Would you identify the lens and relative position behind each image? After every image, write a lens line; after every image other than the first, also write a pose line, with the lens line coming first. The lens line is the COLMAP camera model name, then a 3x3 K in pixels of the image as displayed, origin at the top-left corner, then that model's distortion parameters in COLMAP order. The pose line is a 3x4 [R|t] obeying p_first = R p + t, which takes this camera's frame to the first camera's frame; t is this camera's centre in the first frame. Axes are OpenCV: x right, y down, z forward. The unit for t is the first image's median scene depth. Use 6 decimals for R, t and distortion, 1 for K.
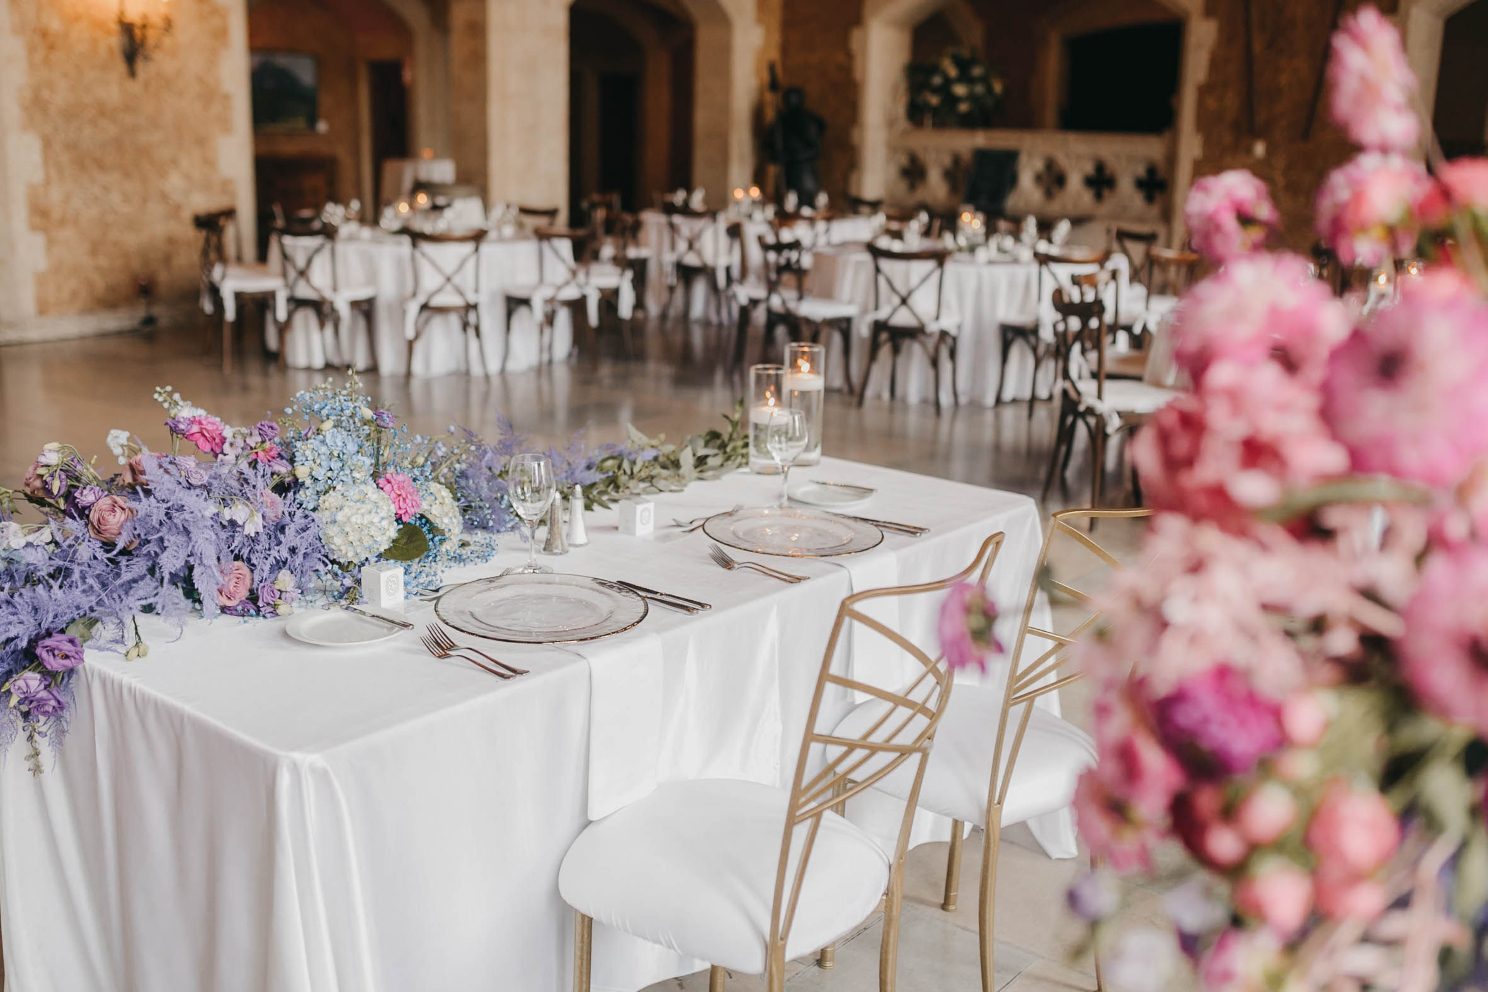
lens RADIAL K [[1429.2, 0, 744.0], [0, 1429.2, 496.0], [0, 0, 1]] dist [-0.069781, 0.092196]
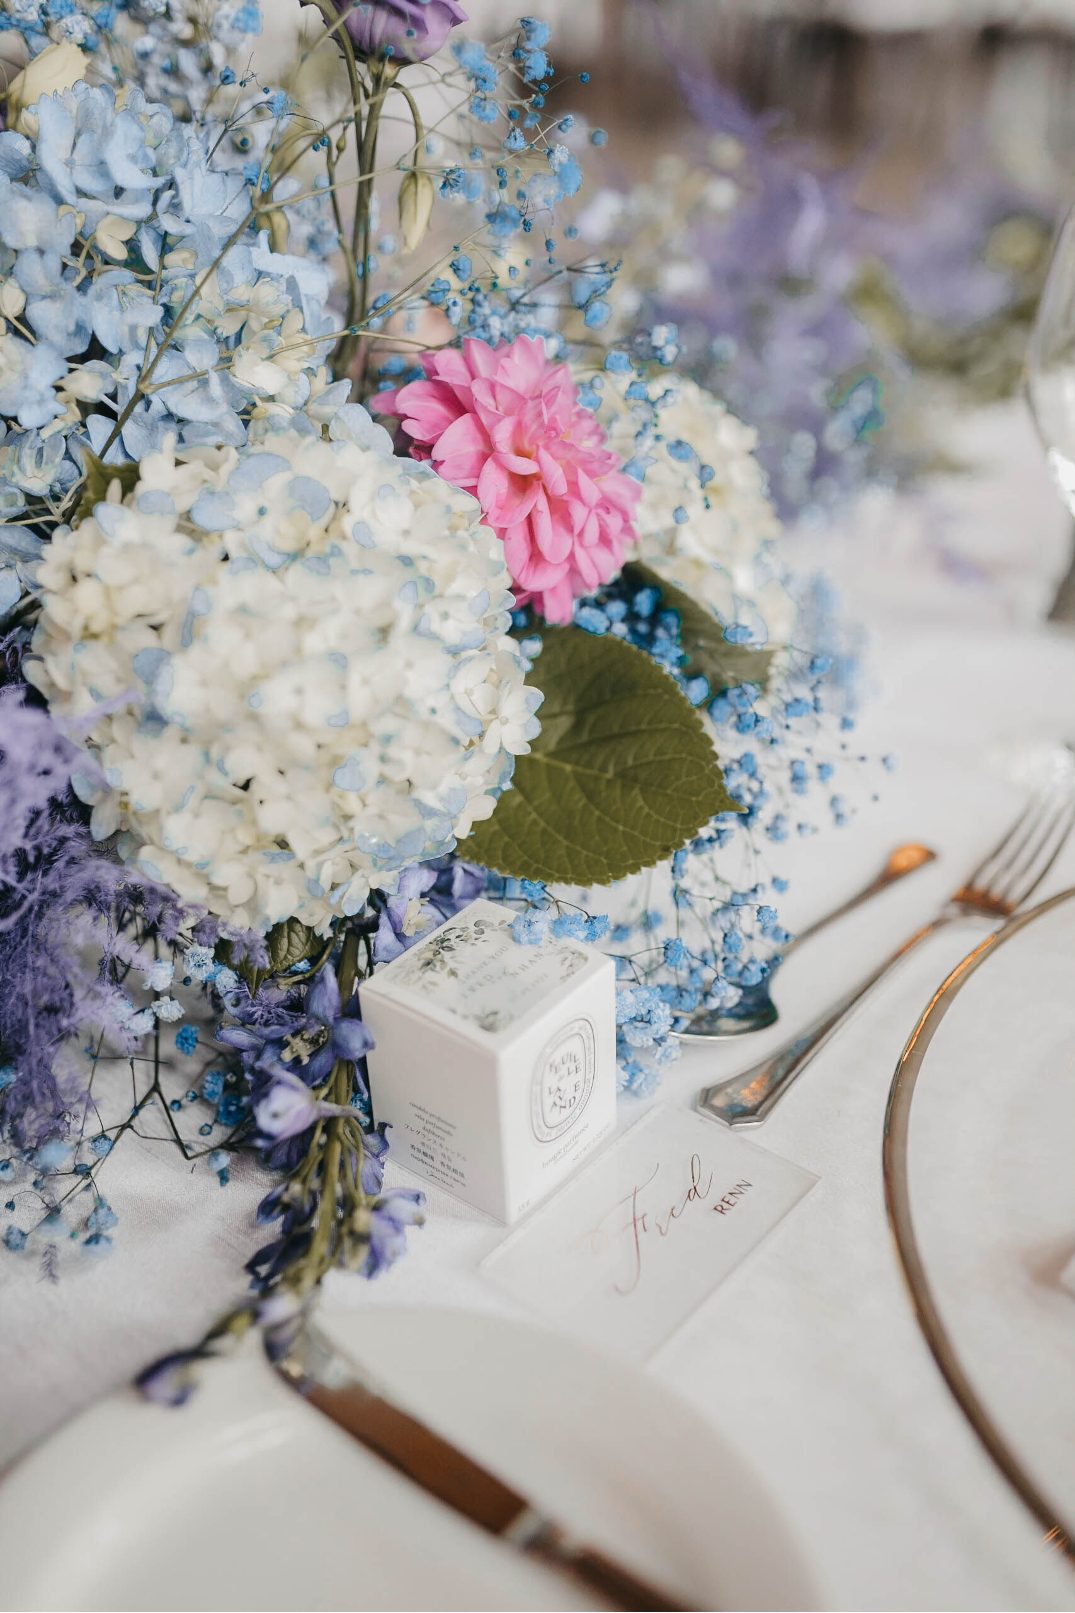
lens RADIAL K [[1549.2, 0, 537.5], [0, 1549.2, 806.5], [0, 0, 1]] dist [-0.069781, 0.092196]
pose [[0.995505, -0.030466, -0.089672, -0.228089], [0.057205, 0.948040, 0.312967, -0.021172], [0.075478, -0.316690, 0.945521, 0.826311]]
